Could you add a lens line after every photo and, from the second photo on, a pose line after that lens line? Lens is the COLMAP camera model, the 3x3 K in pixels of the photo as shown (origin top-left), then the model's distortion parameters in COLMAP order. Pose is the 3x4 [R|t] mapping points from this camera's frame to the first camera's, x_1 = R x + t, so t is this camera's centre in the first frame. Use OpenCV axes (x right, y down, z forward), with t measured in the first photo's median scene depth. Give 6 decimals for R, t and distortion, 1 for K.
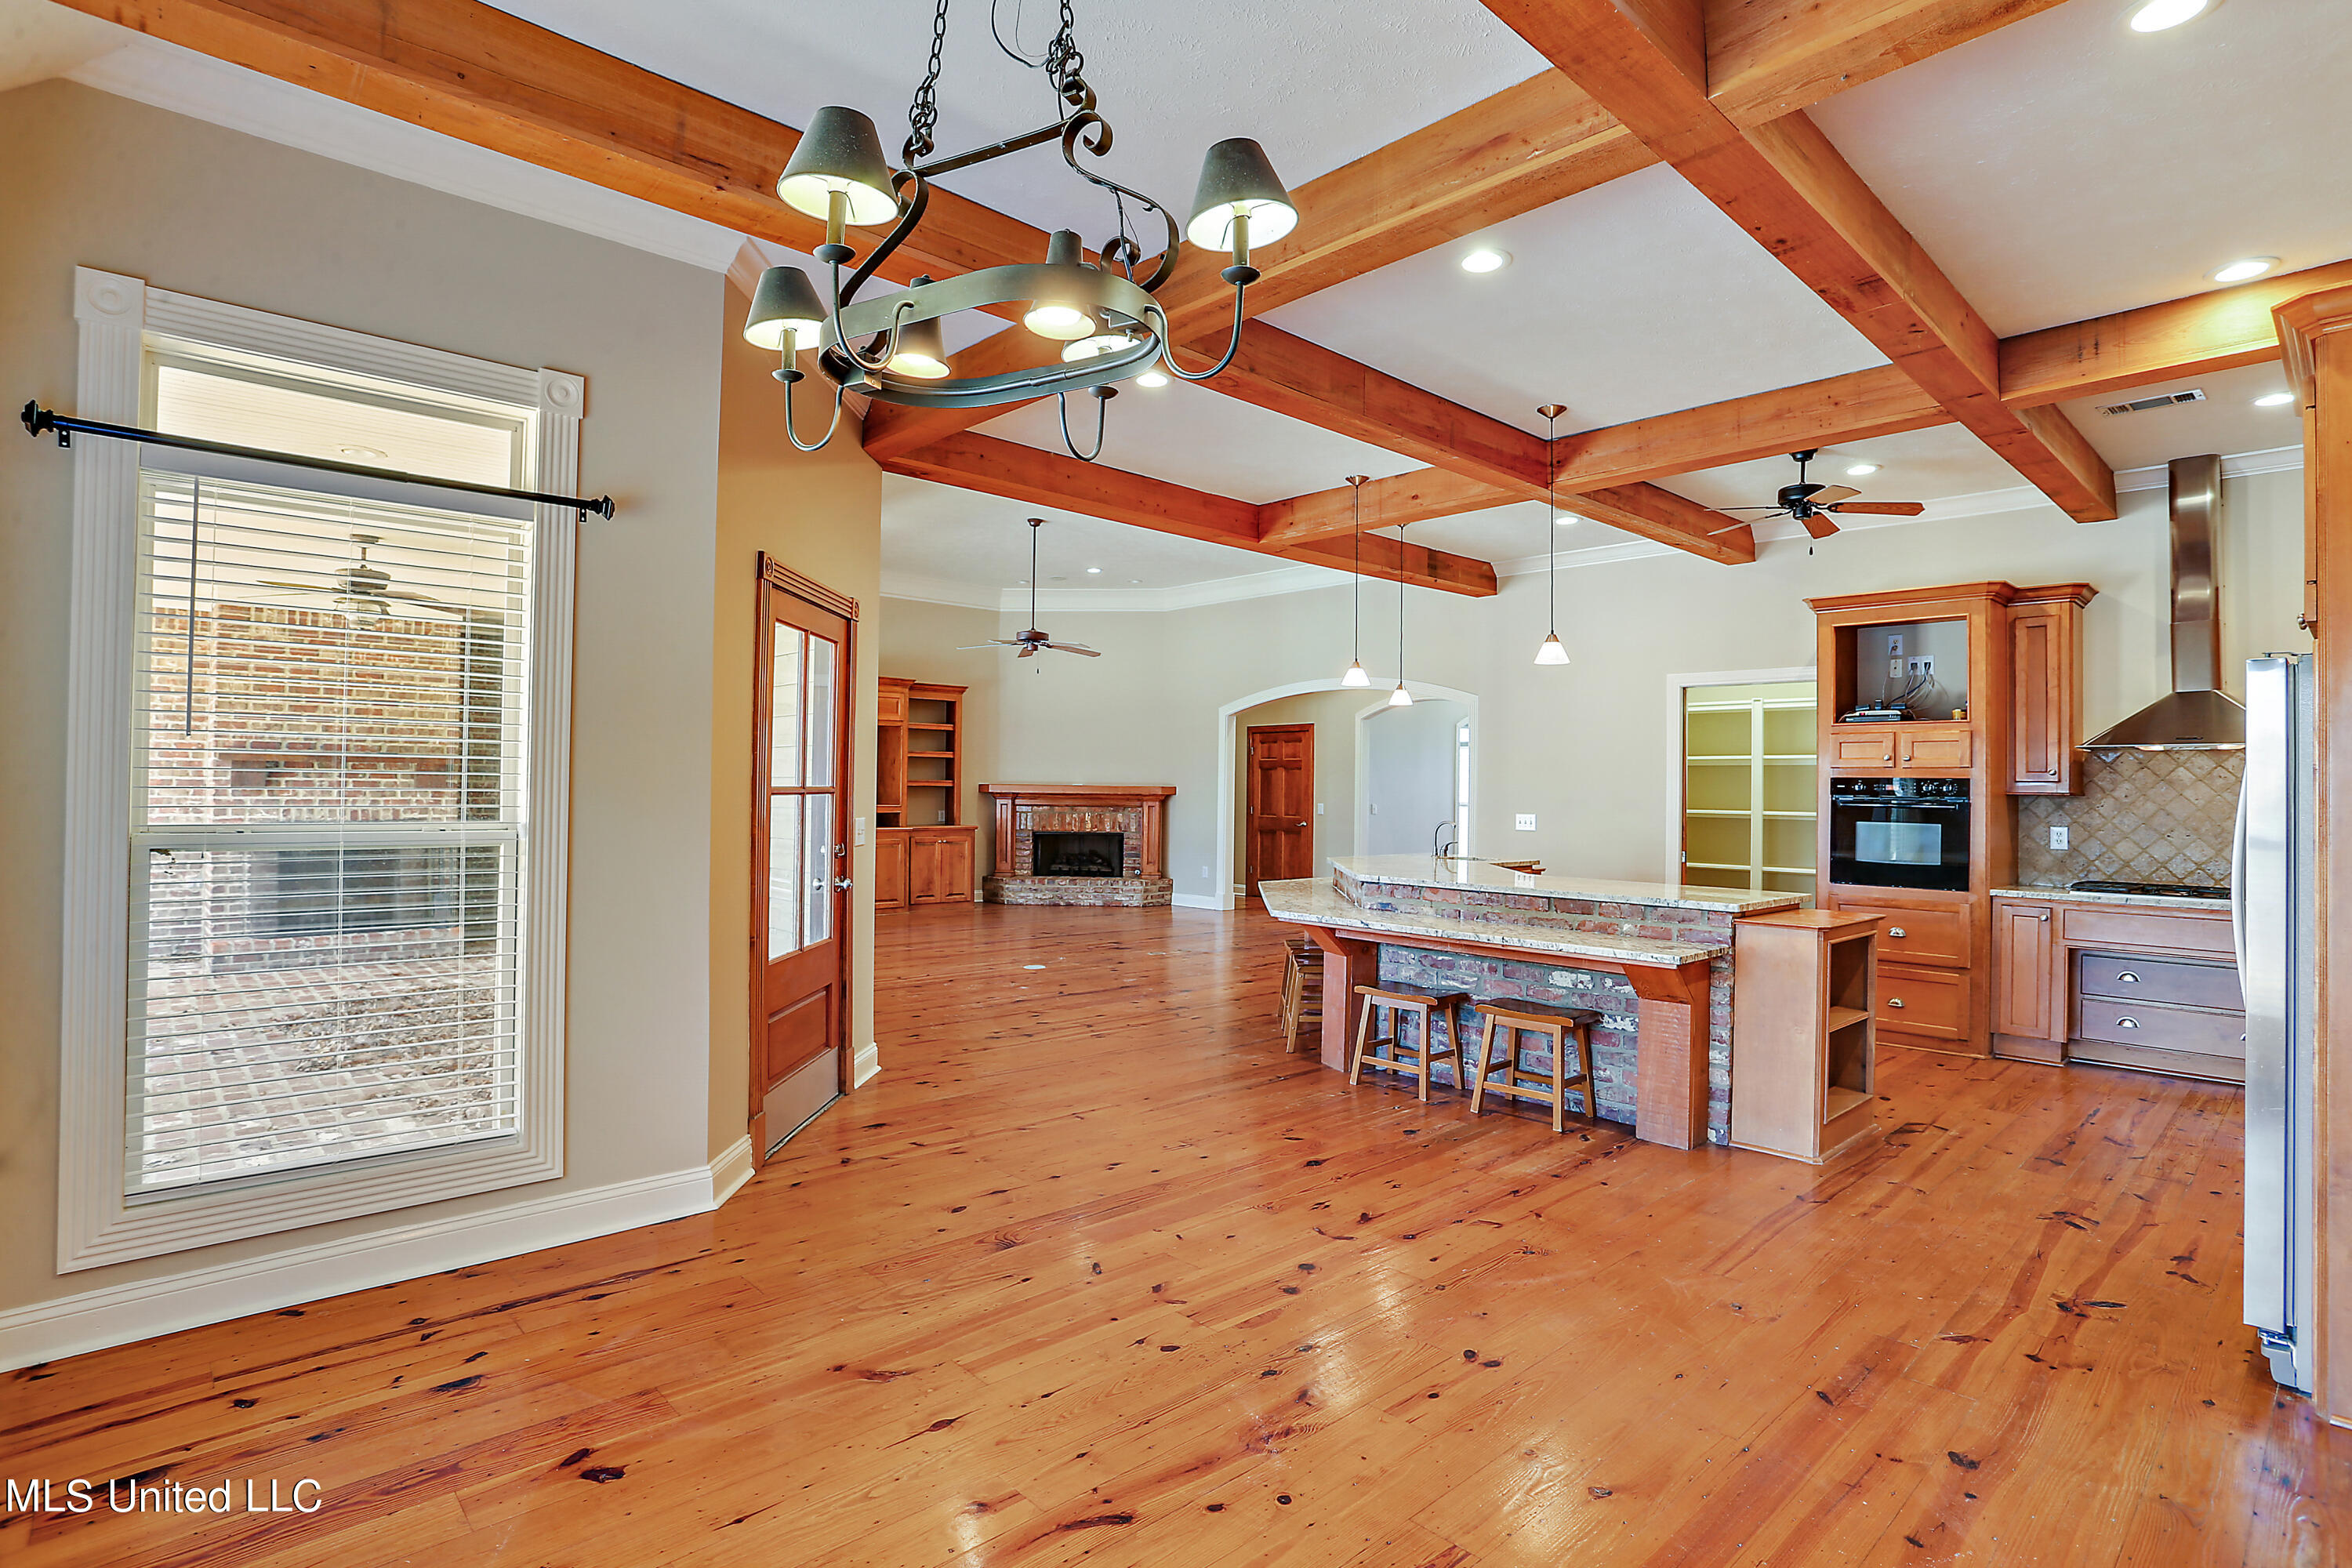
lens RADIAL K [[1168.3, 0, 1157.8], [0, 1168.3, 777.7], [0, 0, 1]] dist [-0.065640, 0.026947]
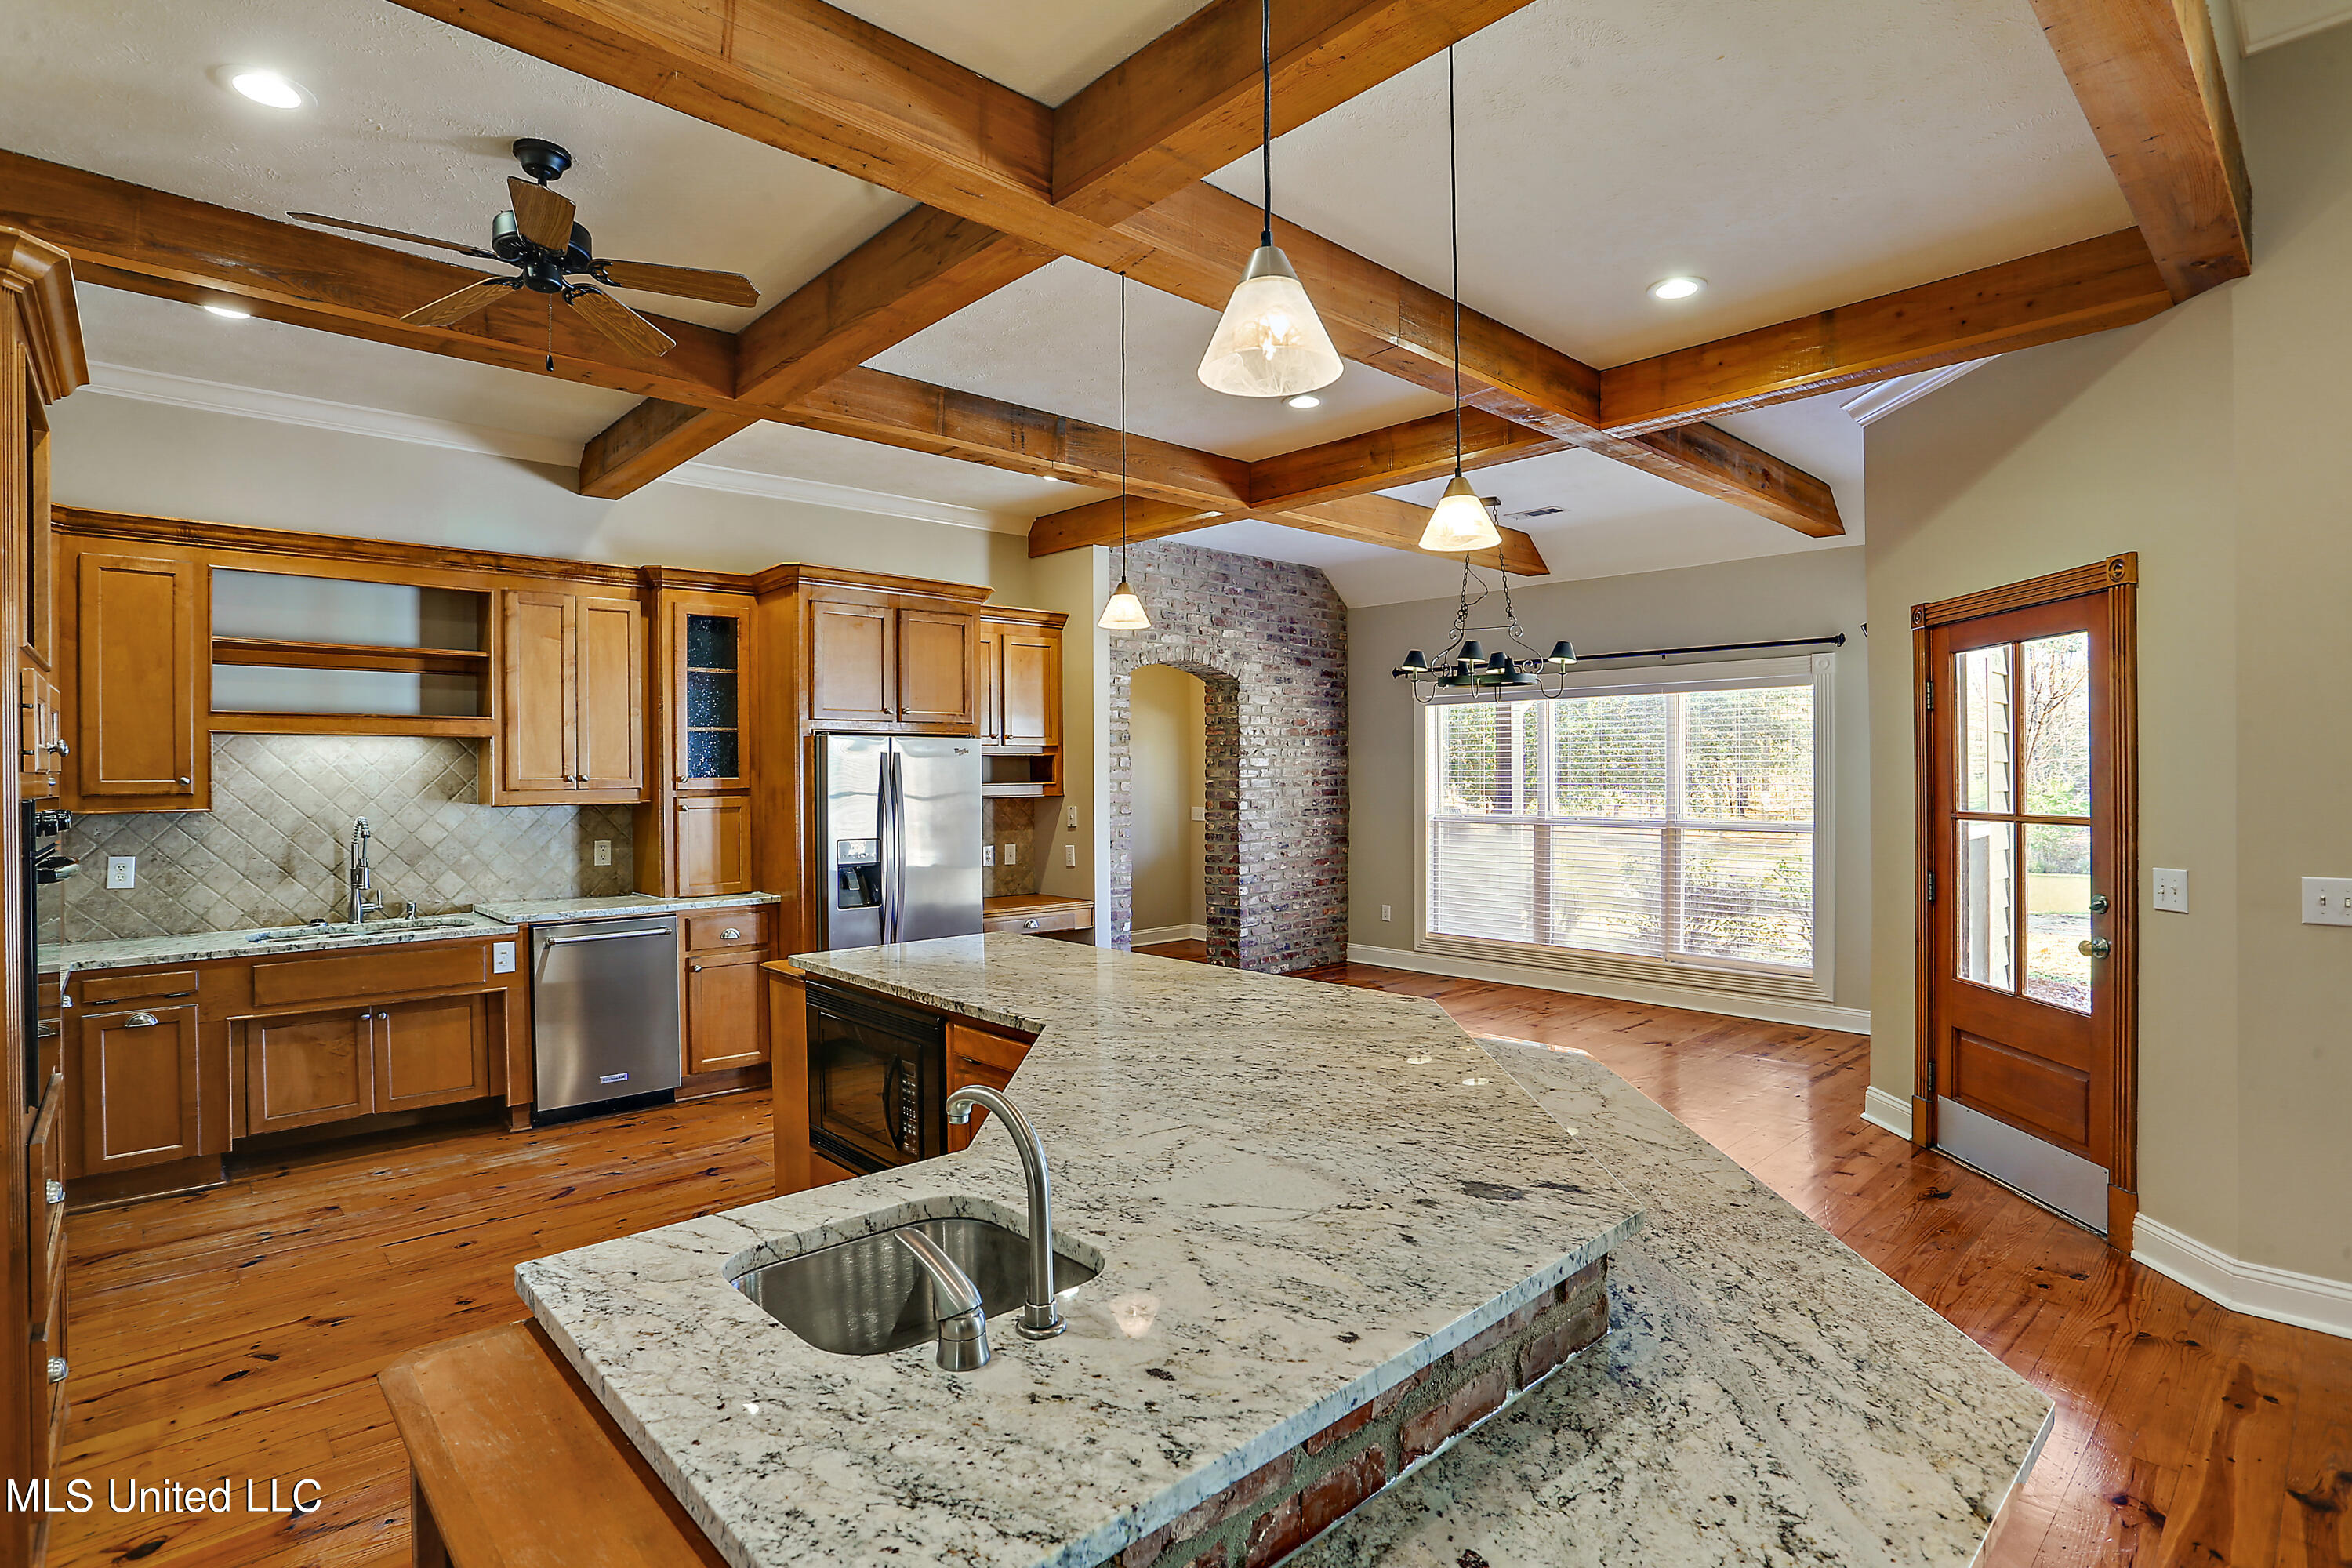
lens RADIAL K [[1168.3, 0, 1180.5], [0, 1168.3, 782.7], [0, 0, 1]] dist [-0.065640, 0.026947]
pose [[-0.999886, -0.007494, -0.013079, 0.262483], [-0.007461, 0.999969, -0.002601, -0.007378], [0.013098, -0.002503, -0.999911, 1.379386]]
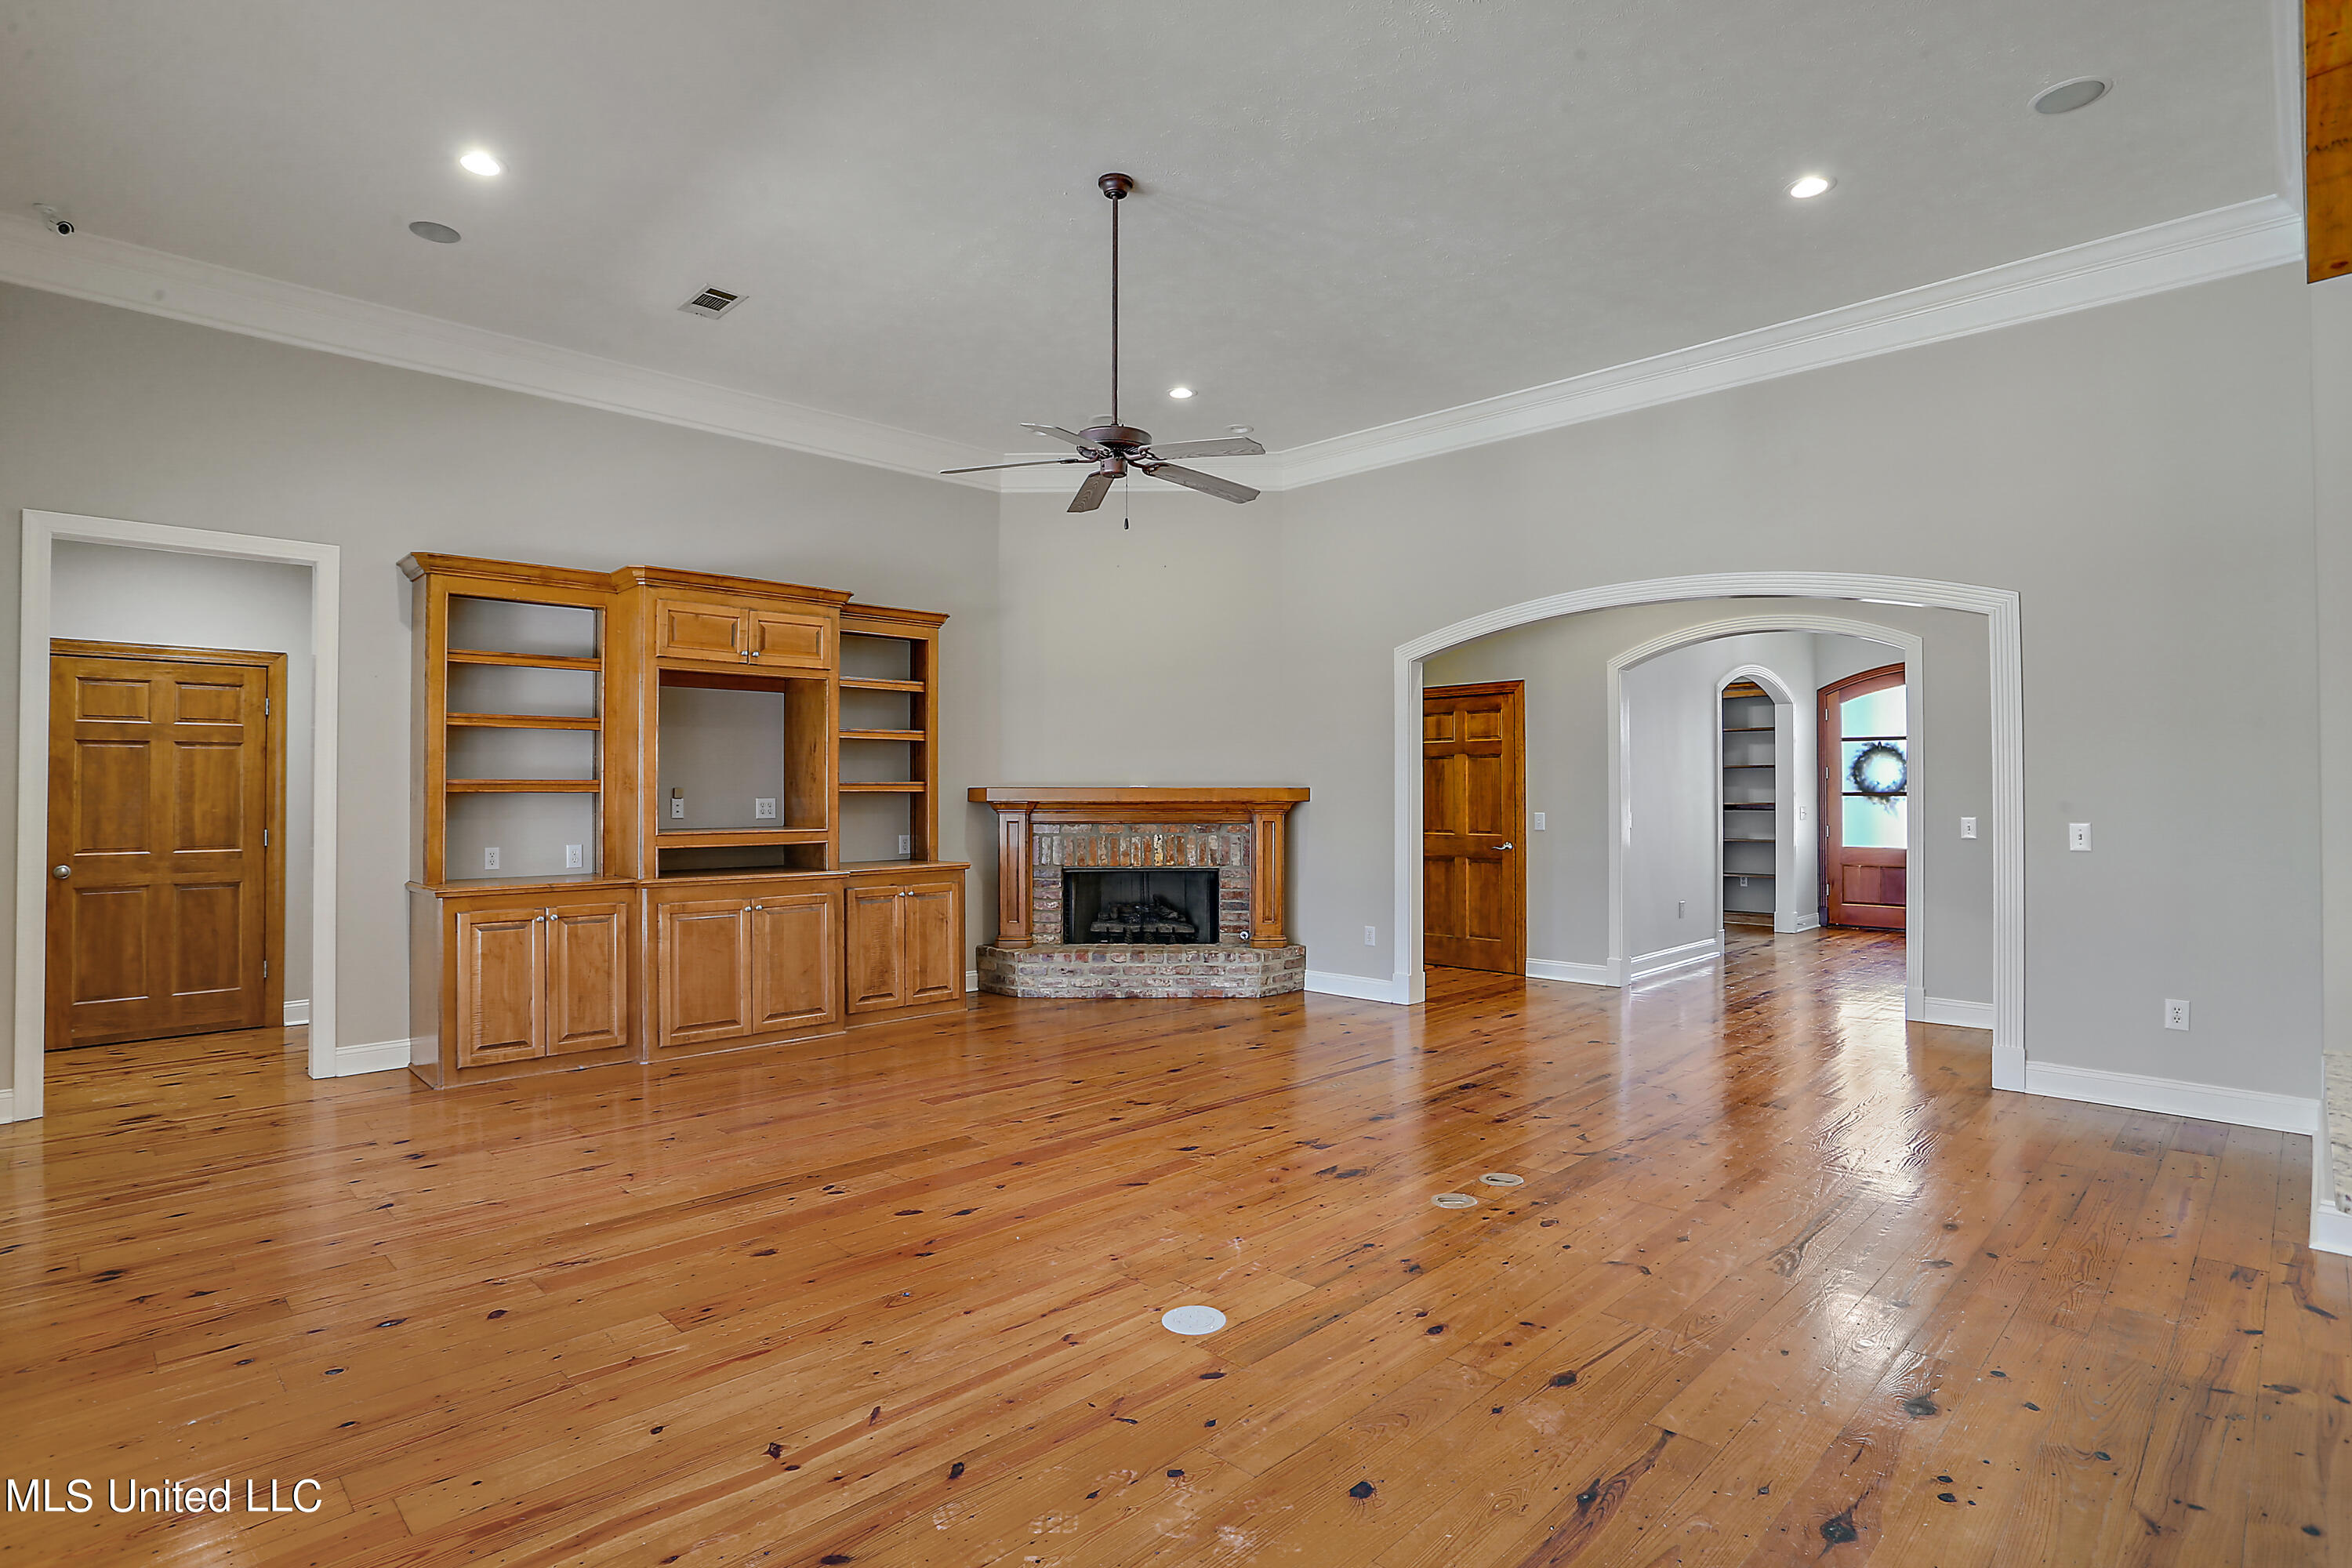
lens RADIAL K [[1168.3, 0, 1164.2], [0, 1168.3, 771.2], [0, 0, 1]] dist [-0.065640, 0.026947]
pose [[0.999237, -0.013333, 0.036709, -0.171532], [0.013705, 0.999857, -0.009897, 0.009433], [-0.036572, 0.010393, 0.999277, 0.925958]]
